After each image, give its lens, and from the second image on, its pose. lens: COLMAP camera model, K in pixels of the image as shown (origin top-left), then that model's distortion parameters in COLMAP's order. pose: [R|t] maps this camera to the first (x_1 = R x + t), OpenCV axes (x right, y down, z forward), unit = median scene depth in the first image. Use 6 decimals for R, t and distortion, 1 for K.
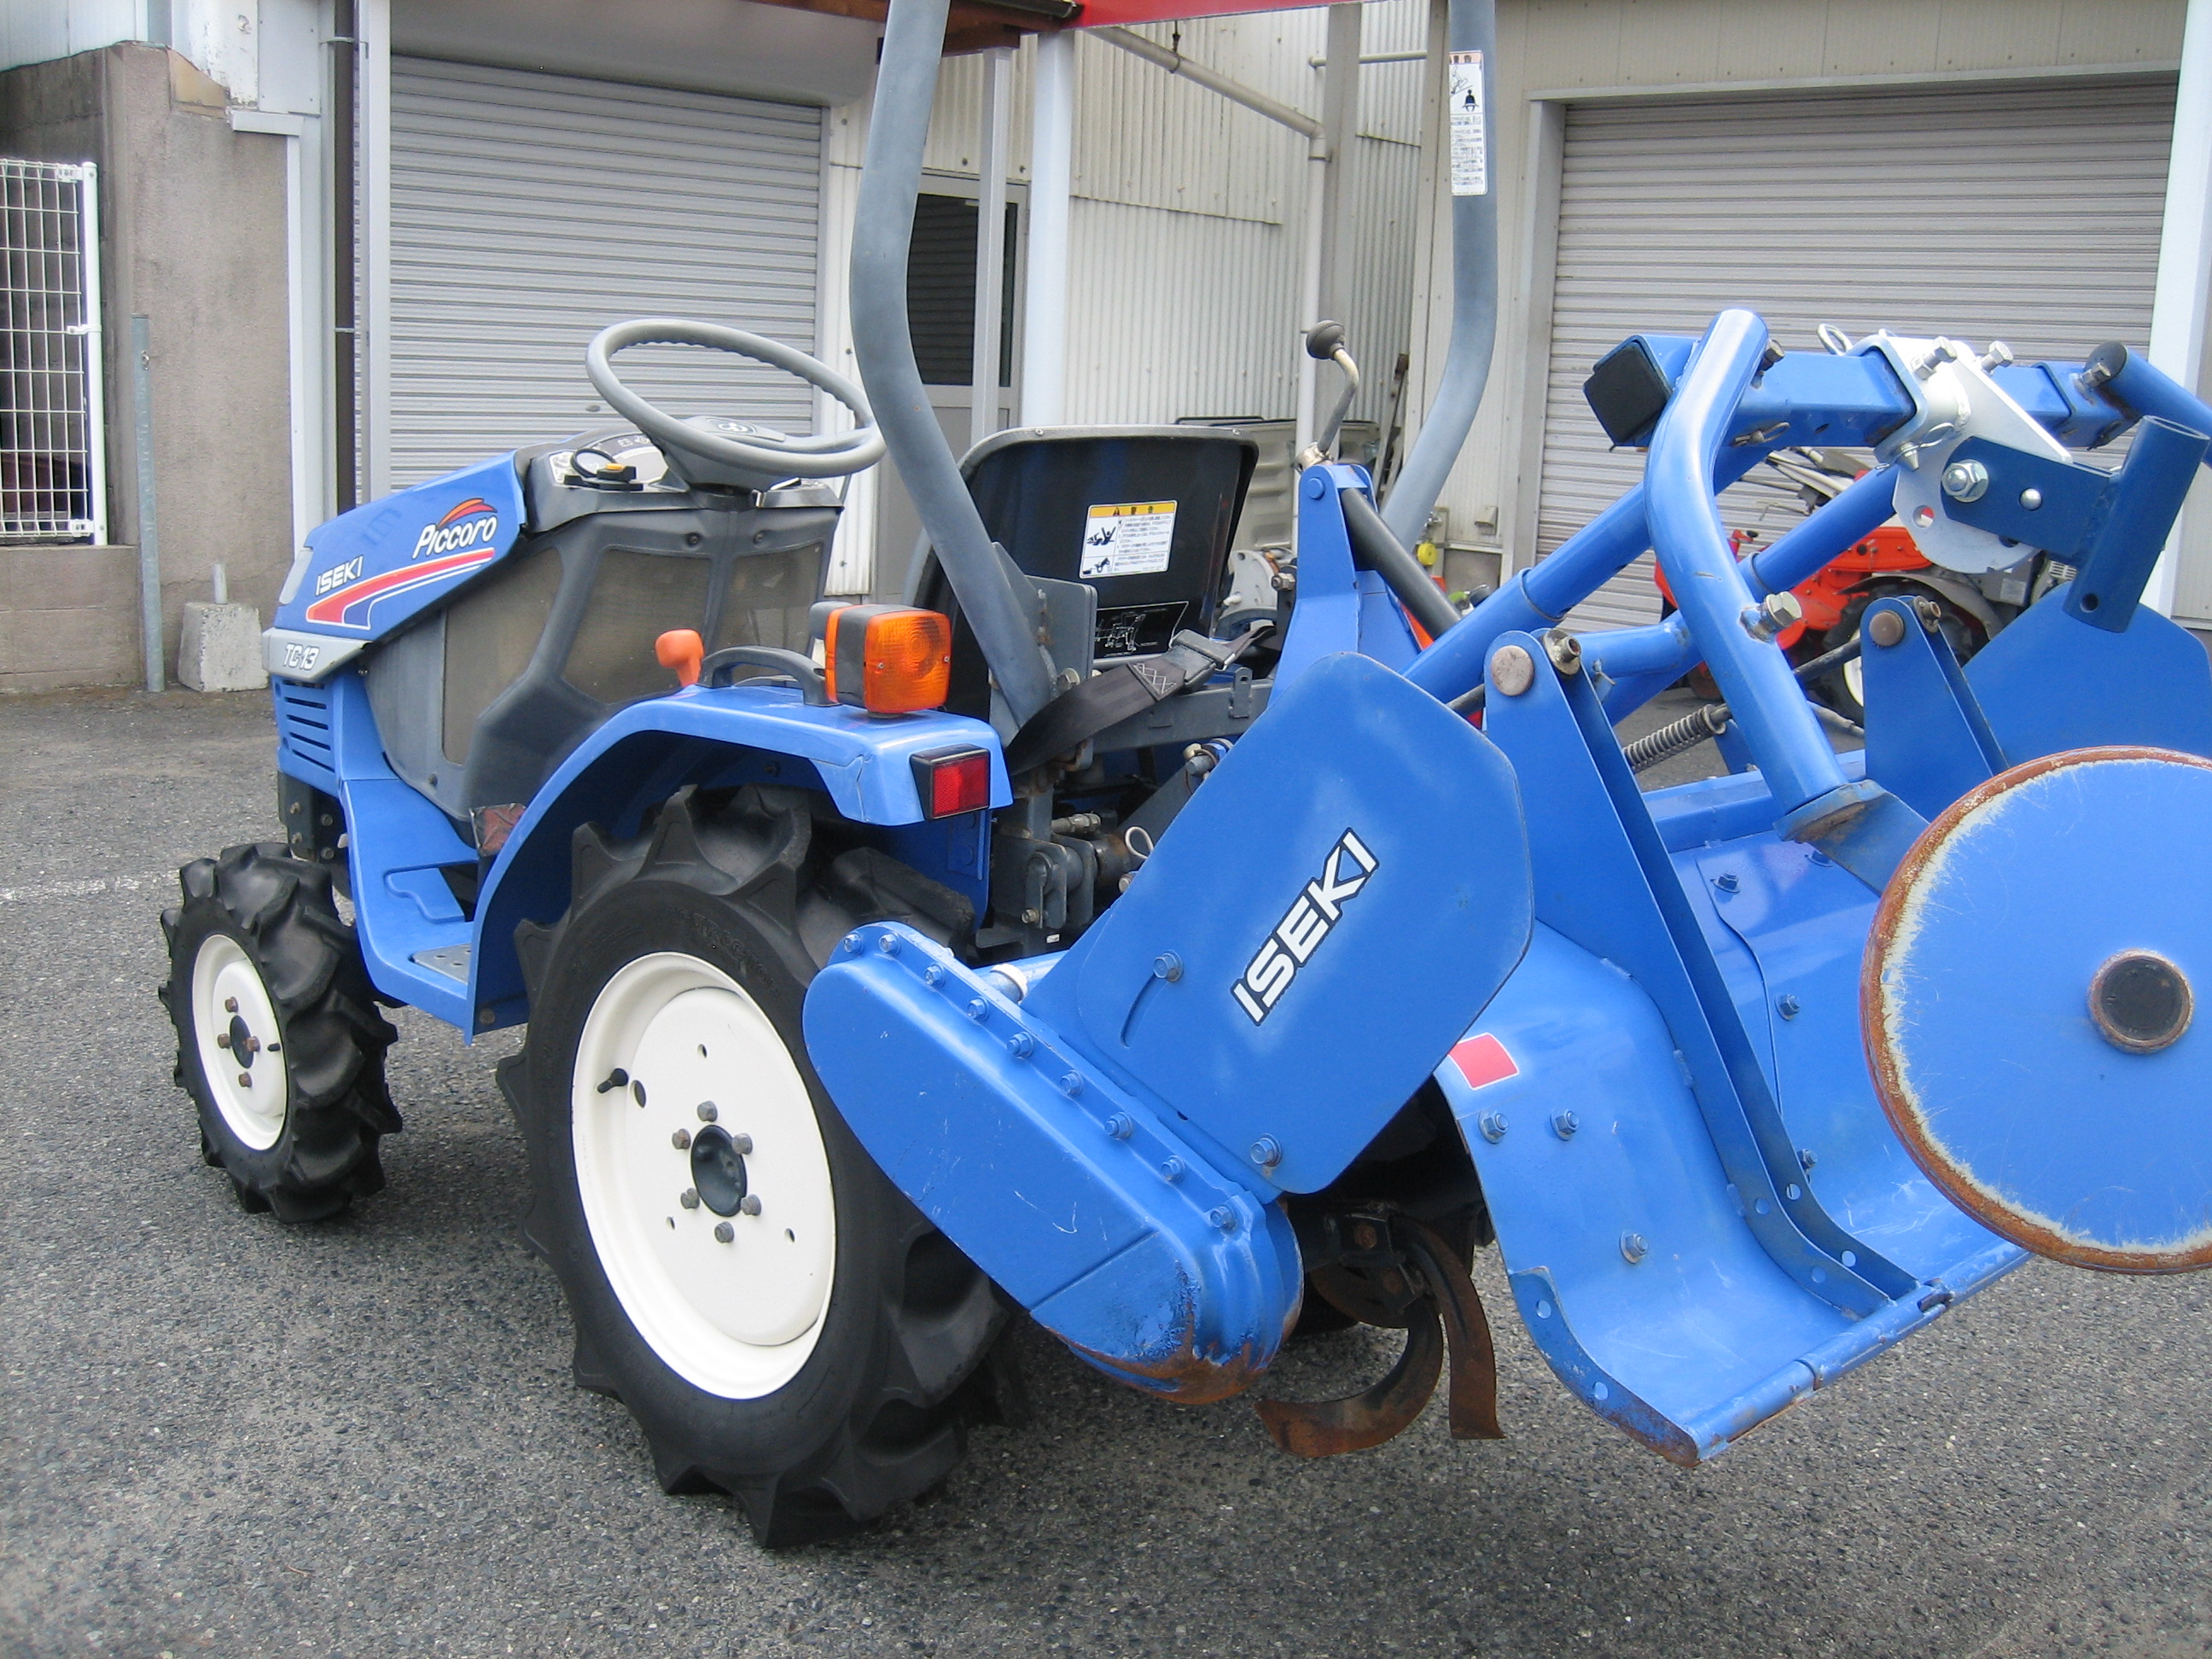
lens RADIAL K [[2286.3, 0, 1140.2], [0, 2286.3, 818.6], [0, 0, 1]] dist [-0.164109, 0.209985]
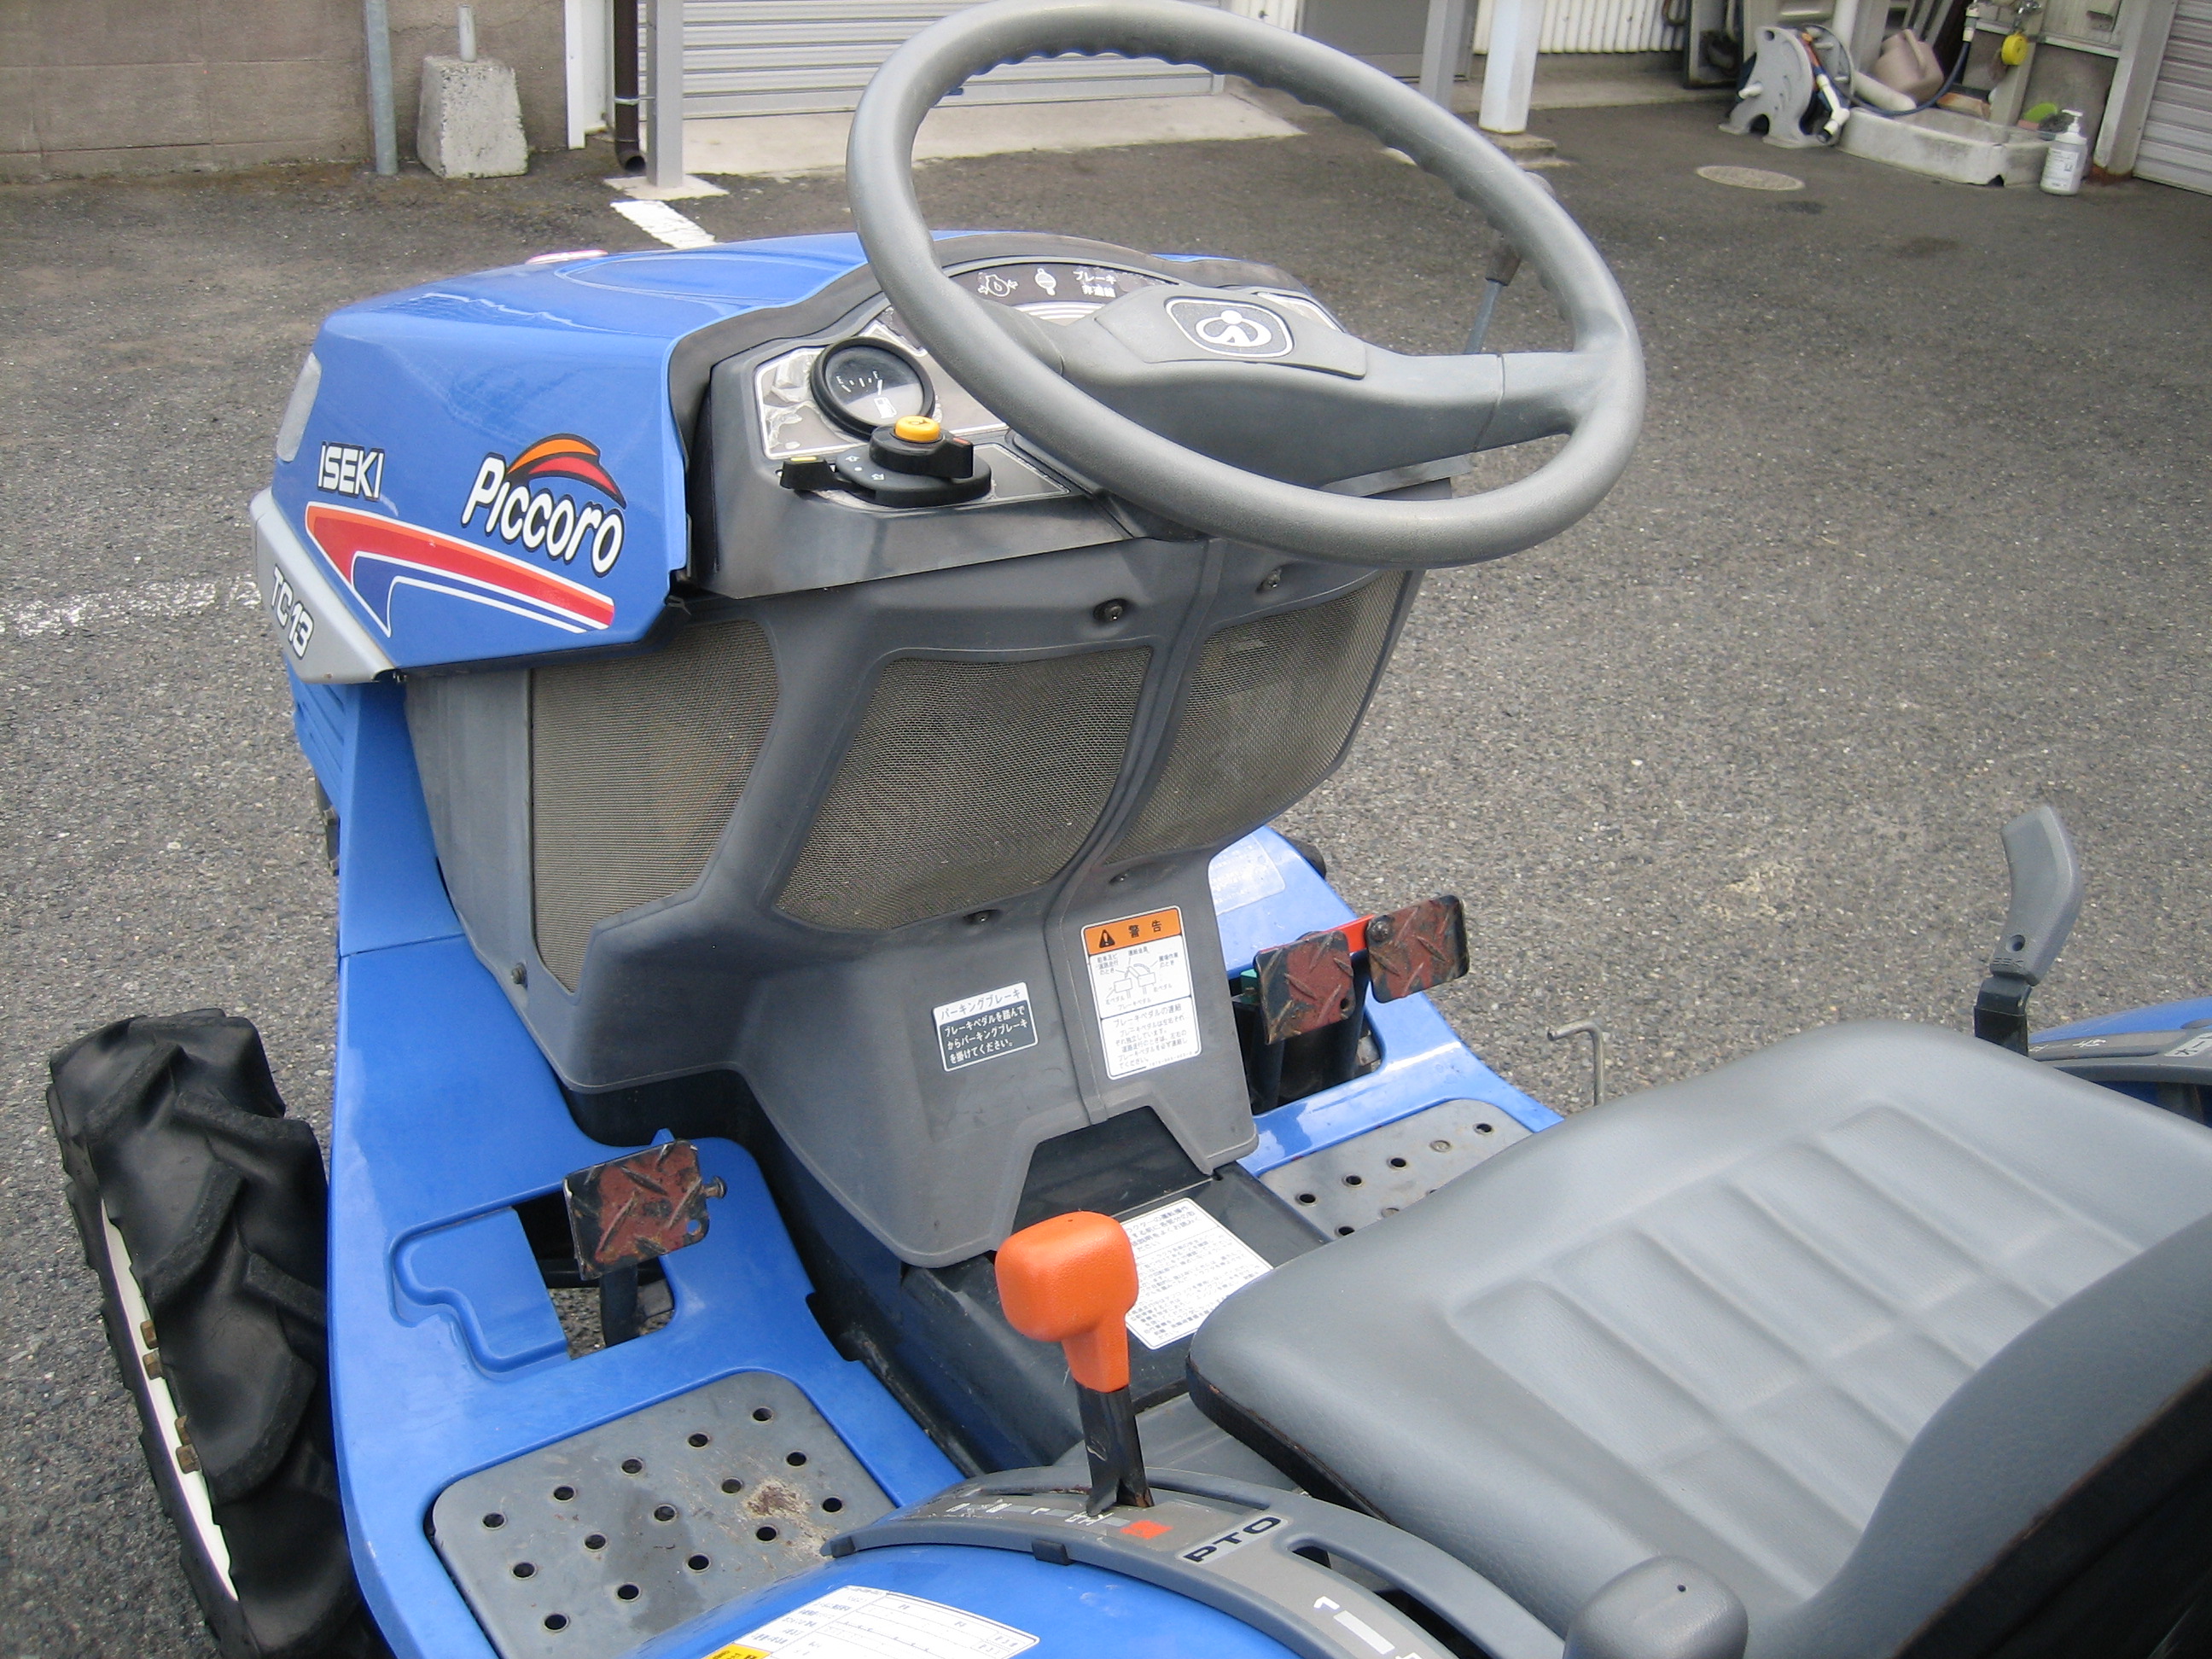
lens RADIAL K [[2286.3, 0, 1140.2], [0, 2286.3, 818.6], [0, 0, 1]] dist [-0.164109, 0.209985]
pose [[0.985312, 0.108370, -0.131971, -0.052238], [-0.068238, 0.958311, 0.277460, -0.075983], [0.156538, -0.264379, 0.951630, 0.236072]]
